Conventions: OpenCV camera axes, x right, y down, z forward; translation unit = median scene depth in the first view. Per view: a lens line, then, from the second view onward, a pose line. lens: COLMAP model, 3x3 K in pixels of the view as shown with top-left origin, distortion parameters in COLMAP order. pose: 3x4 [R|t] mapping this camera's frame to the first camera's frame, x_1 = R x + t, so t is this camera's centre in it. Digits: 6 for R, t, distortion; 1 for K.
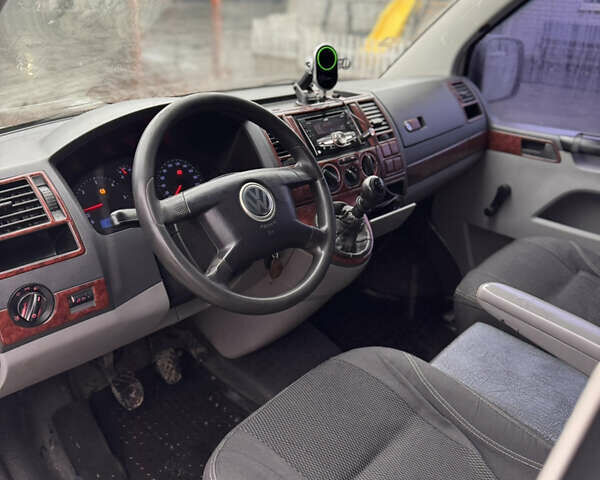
lens RADIAL K [[552.4, 0, 300.0], [0, 552.4, 240.0], [0, 0, 1]] dist [0.161501, -0.296632]
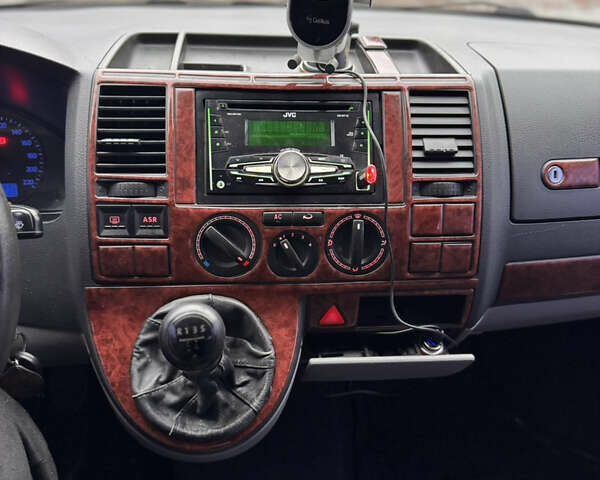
lens RADIAL K [[552.4, 0, 300.0], [0, 552.4, 240.0], [0, 0, 1]] dist [0.161501, -0.296632]
pose [[0.777092, 0.381266, -0.500764, 0.308500], [-0.292579, 0.923274, 0.248924, -0.233869], [0.557248, -0.046924, 0.829019, 0.623532]]
